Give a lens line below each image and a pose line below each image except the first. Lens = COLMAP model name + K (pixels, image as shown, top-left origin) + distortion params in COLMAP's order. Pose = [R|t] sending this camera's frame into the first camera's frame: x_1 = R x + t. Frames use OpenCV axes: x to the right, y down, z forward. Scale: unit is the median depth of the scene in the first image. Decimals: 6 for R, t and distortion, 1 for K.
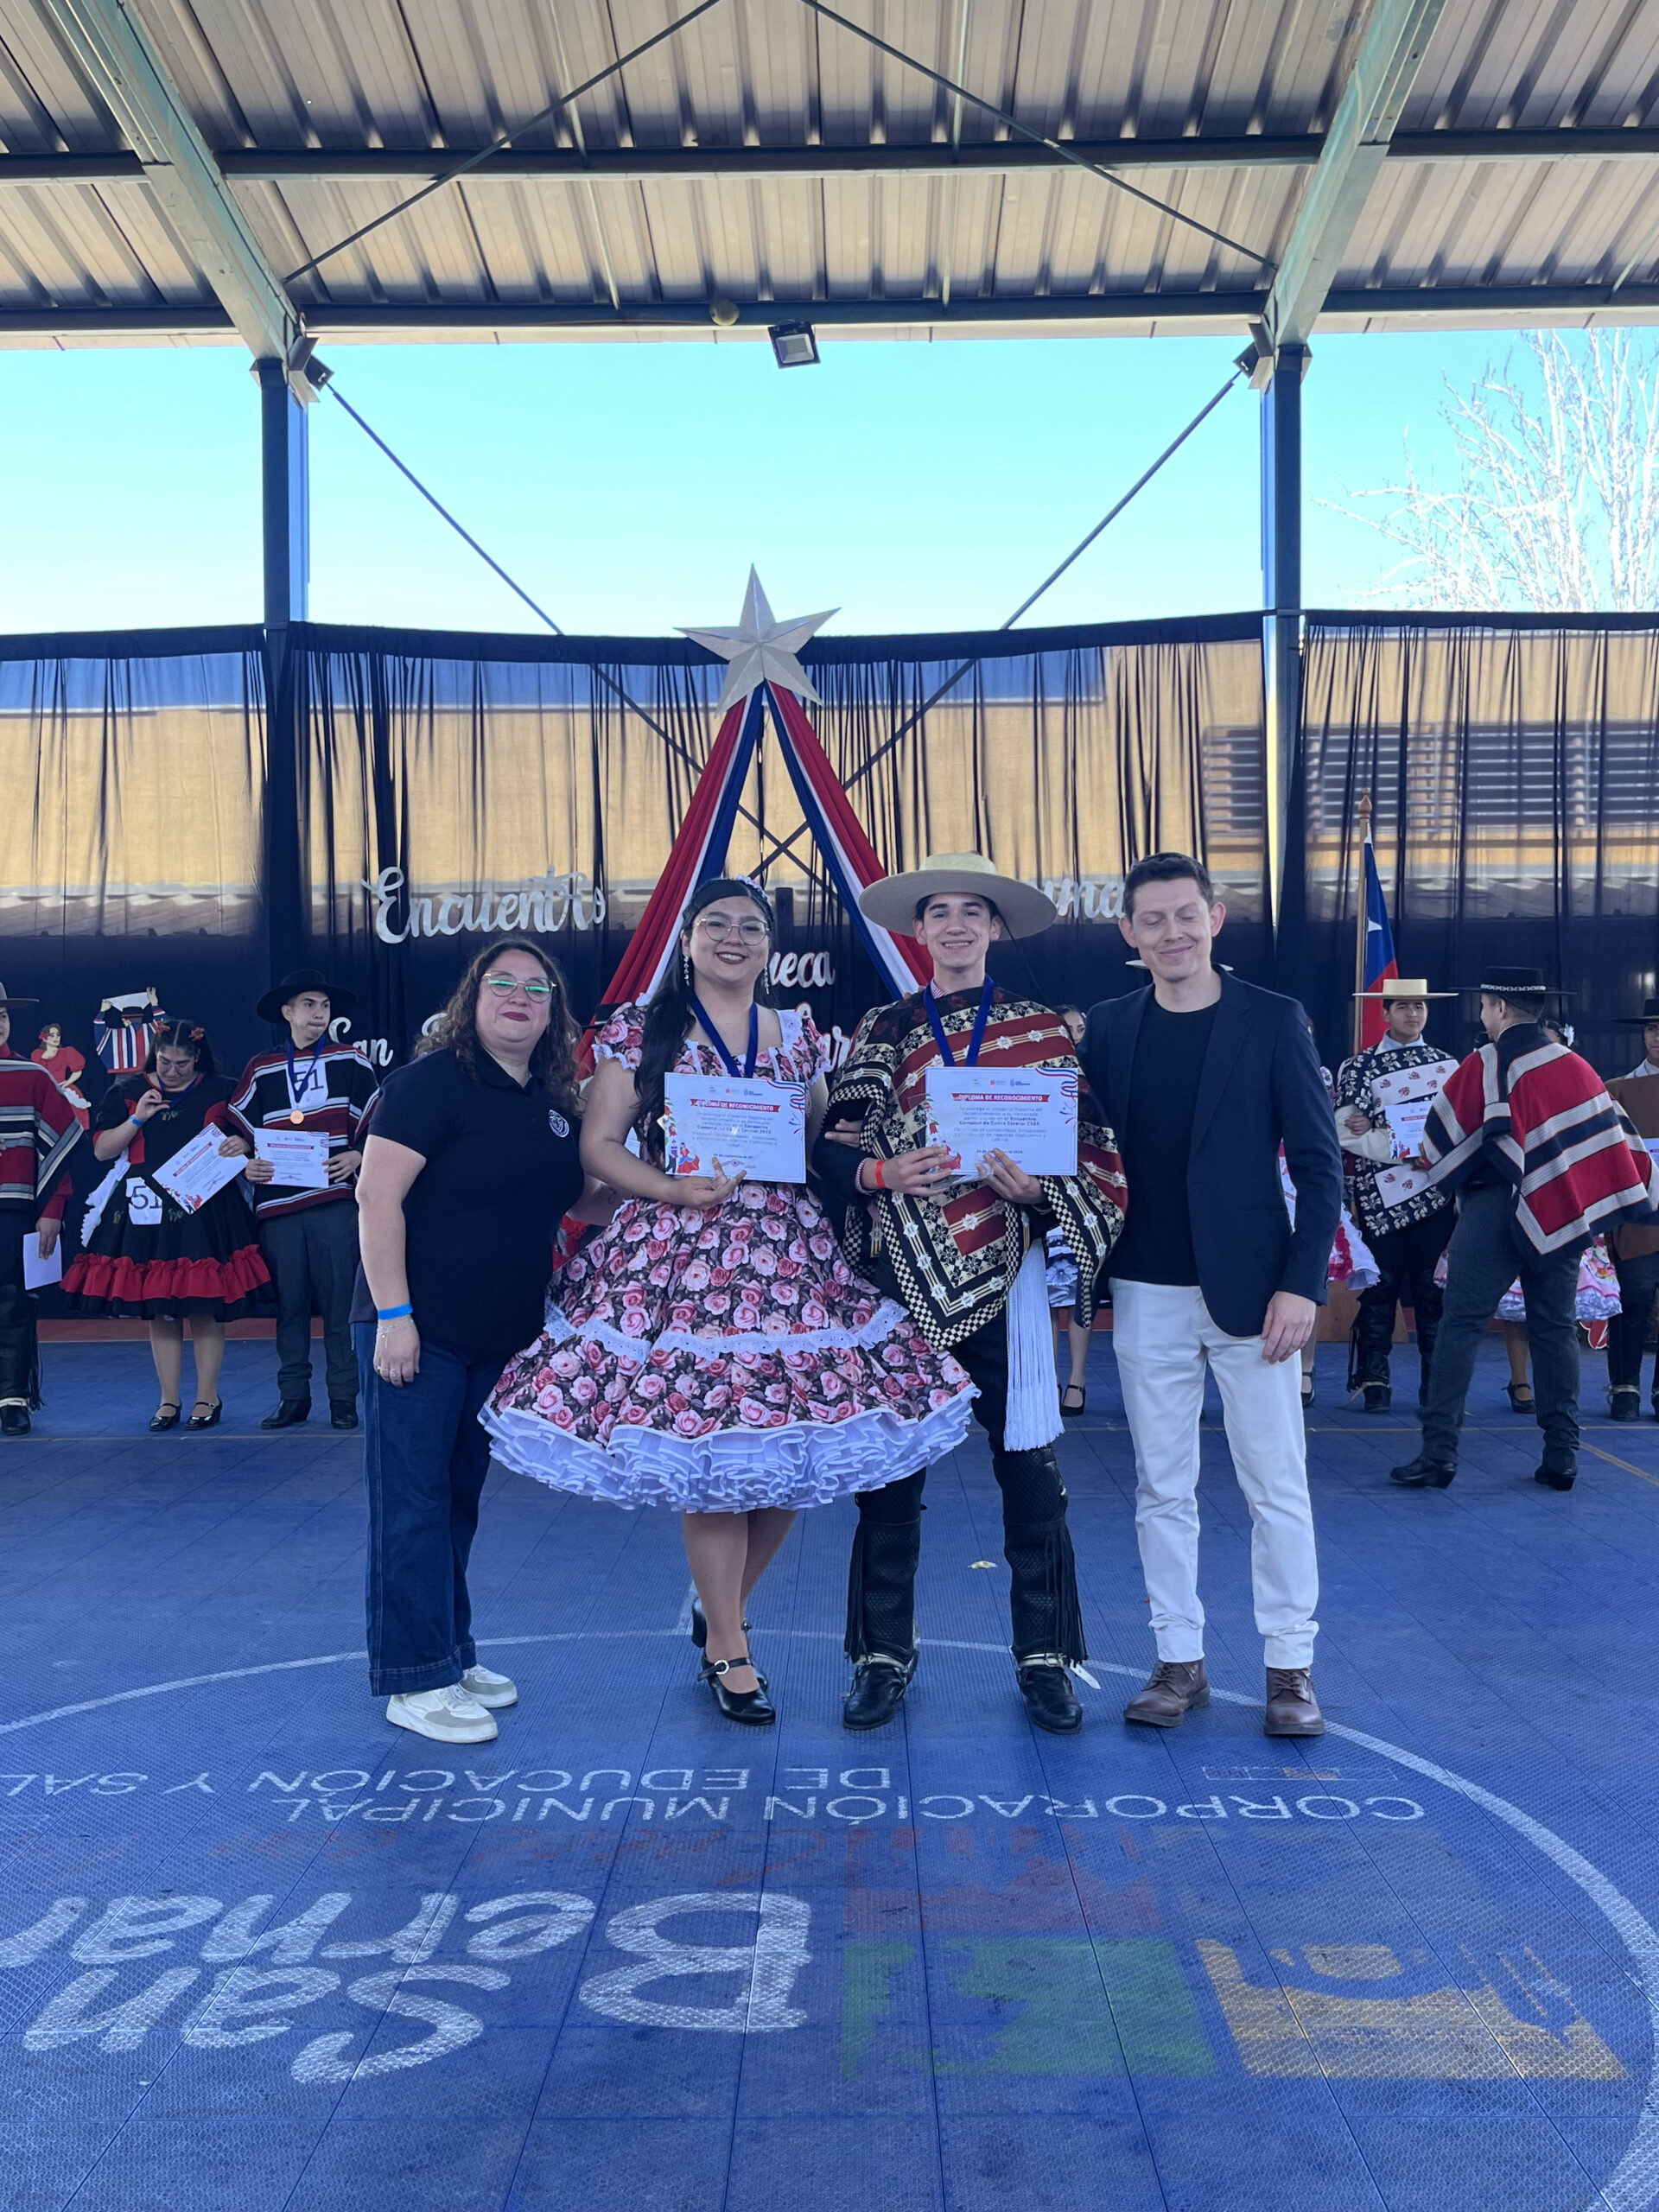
lens RADIAL K [[2016.6, 0, 824.3], [0, 2016.6, 1114.8], [0, 0, 1]] dist [0.028198, 0.000000]
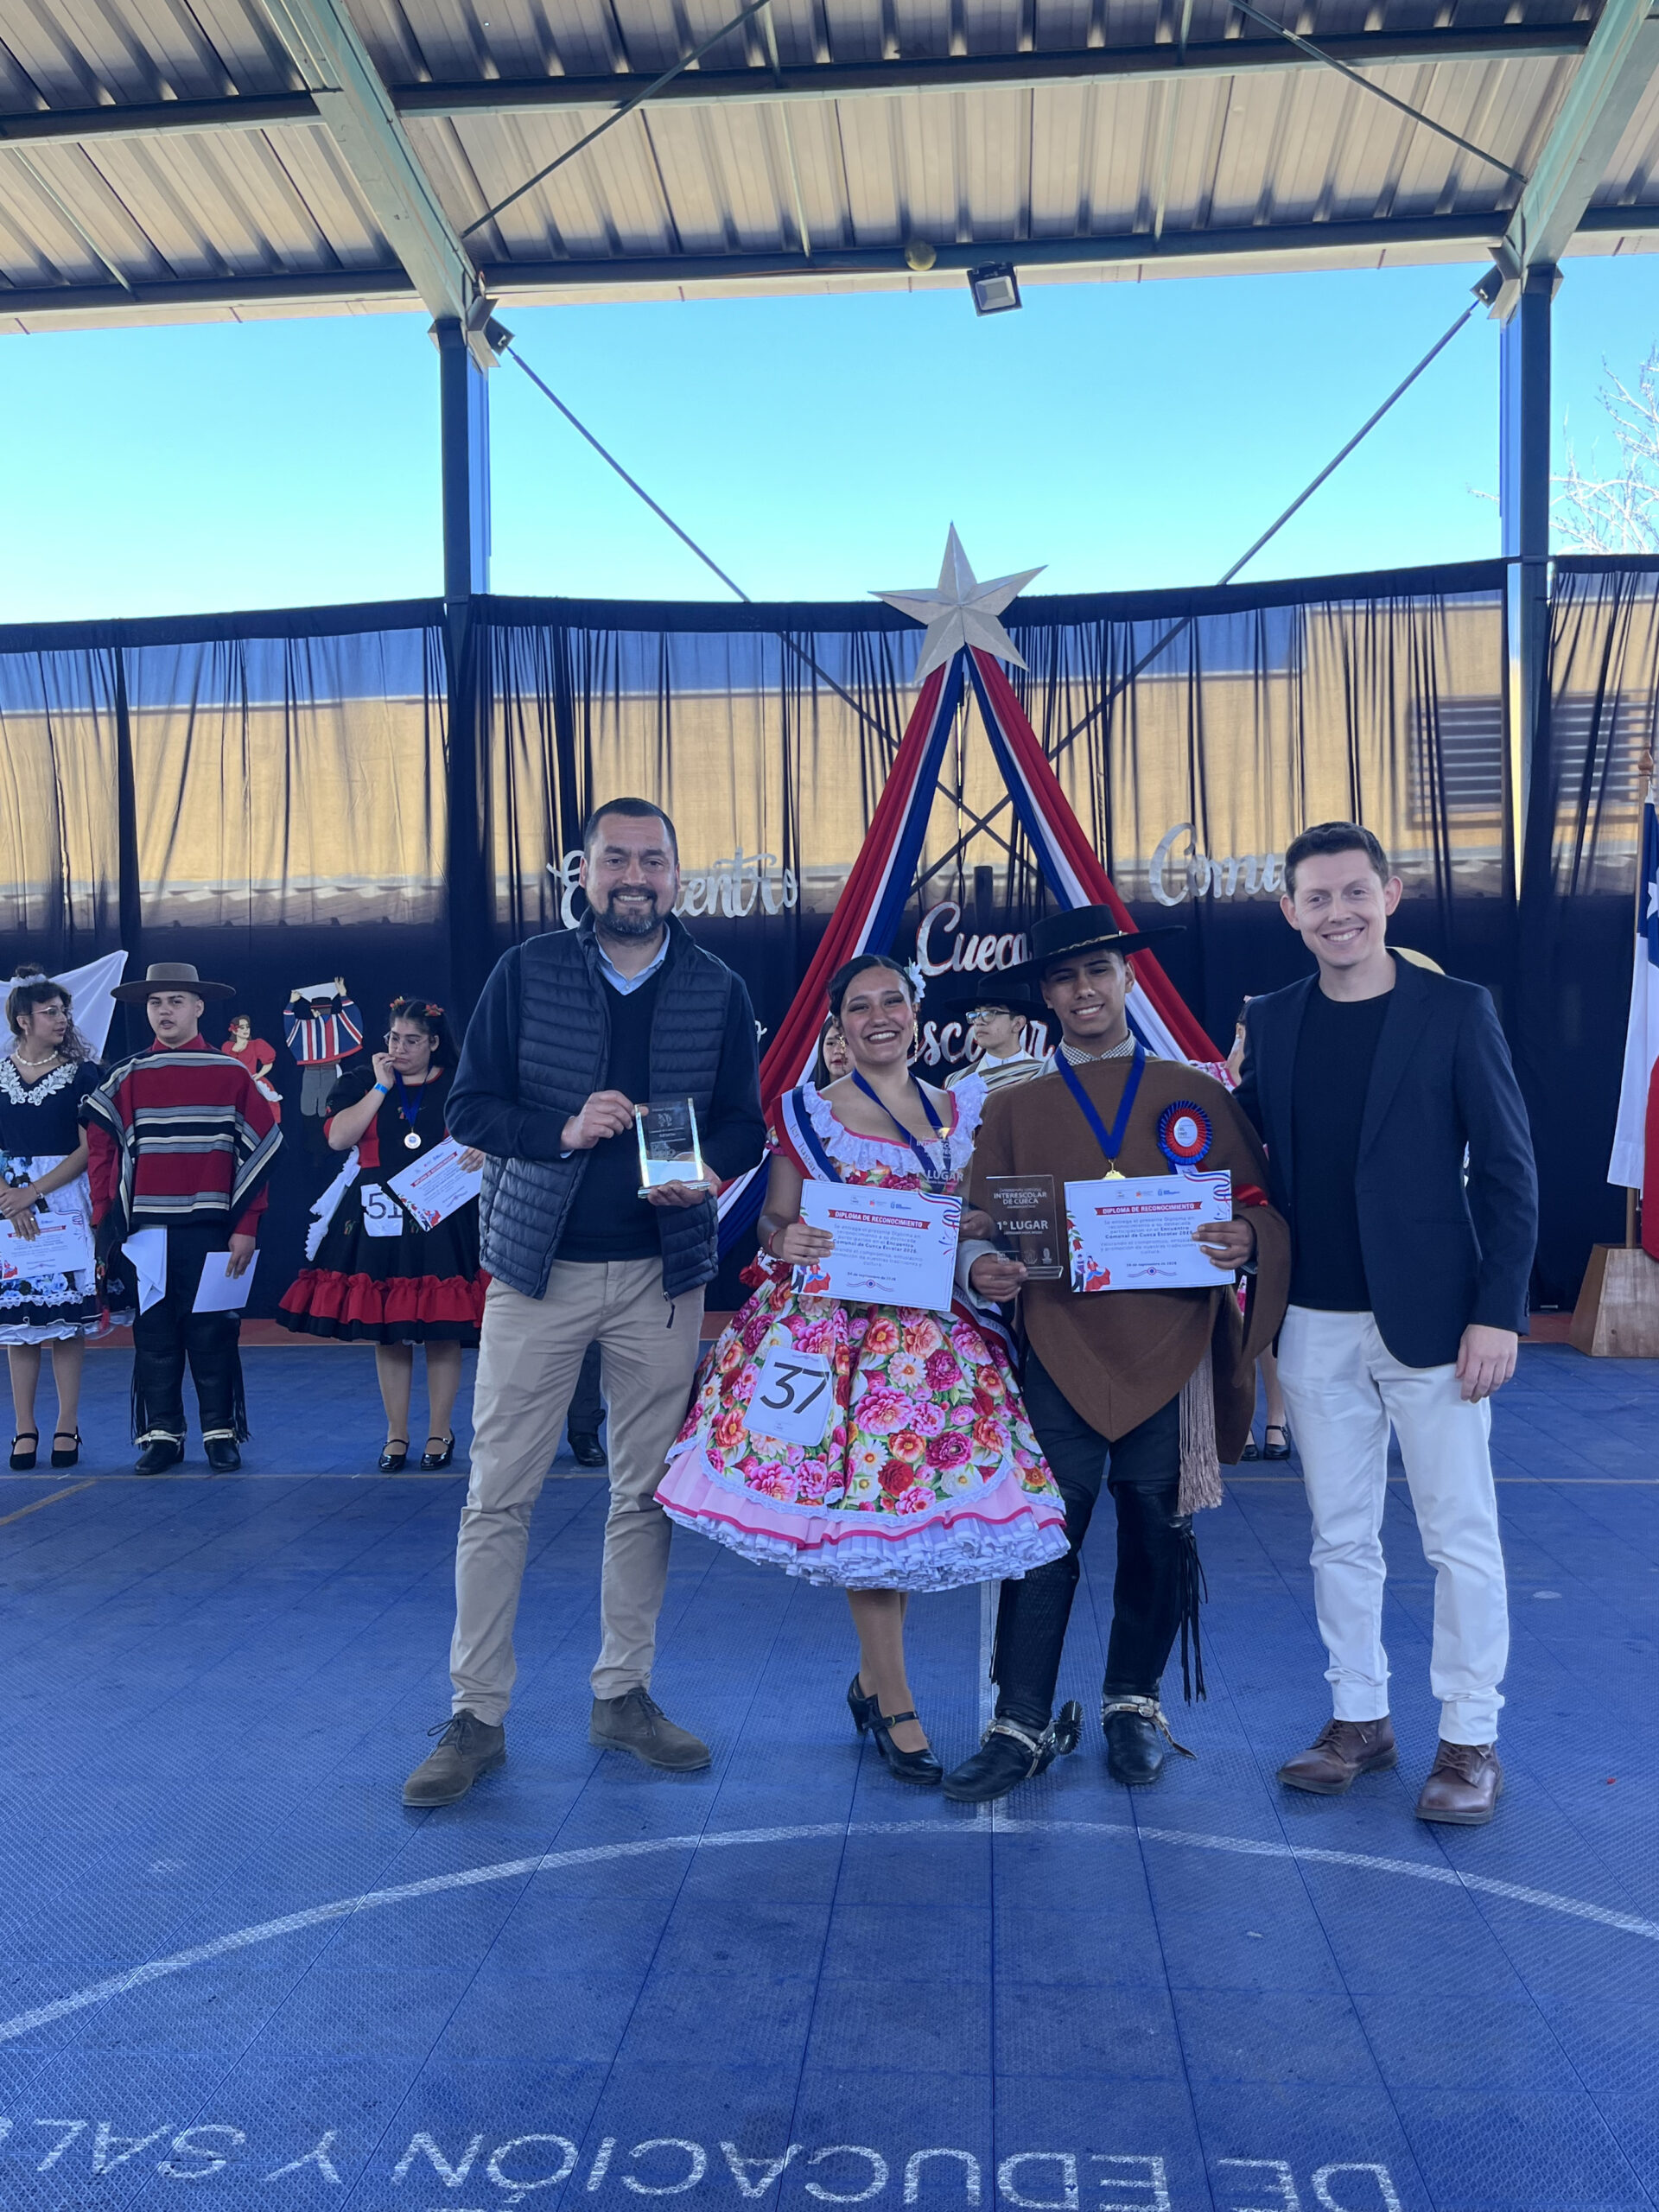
lens RADIAL K [[1870.8, 0, 840.7], [0, 1870.8, 1133.4], [0, 0, 1]] dist [0.048444, -0.057029]
pose [[0.997637, -0.002433, -0.068662, -0.027911], [0.003673, 0.999832, 0.017936, -0.003169], [0.068607, -0.018145, 0.997479, 0.116715]]
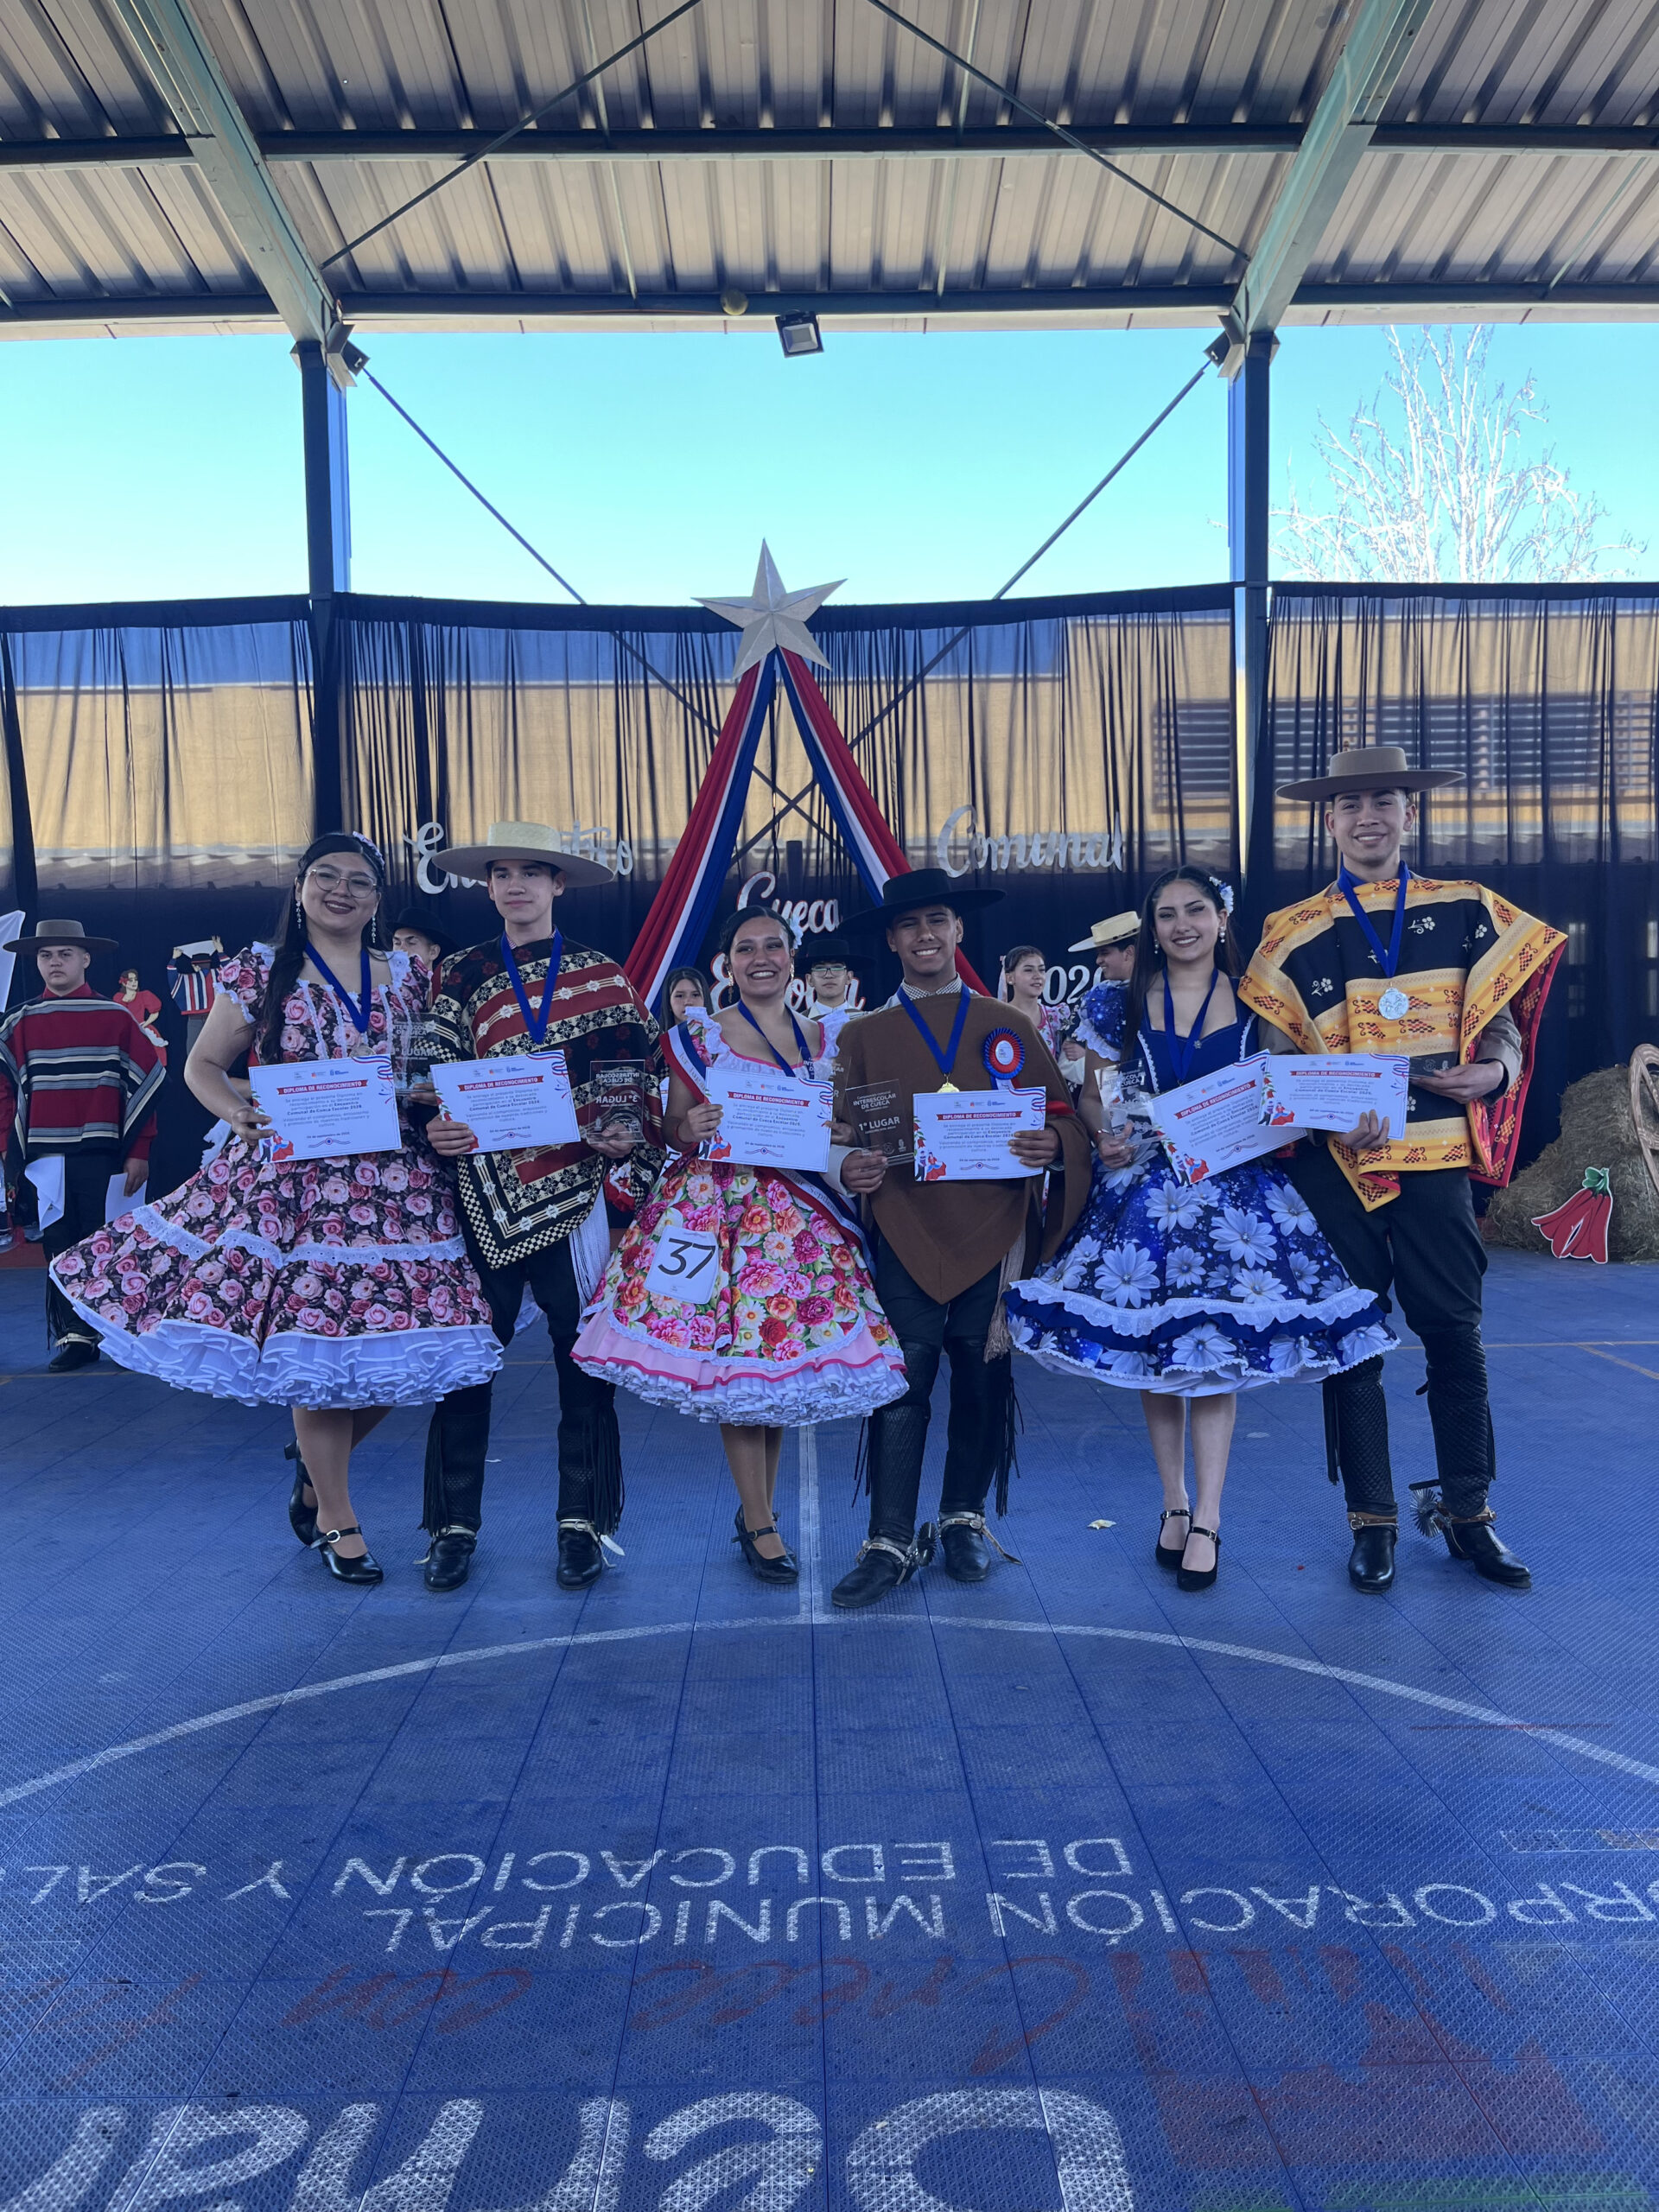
lens RADIAL K [[1659.9, 0, 829.7], [0, 1659.9, 1113.1], [0, 0, 1]] dist [0.054220, -0.066310]
pose [[0.999528, -0.009087, 0.029347, -0.029621], [0.007978, 0.999257, 0.037707, 0.000818], [-0.029668, -0.037455, 0.998858, 0.097448]]
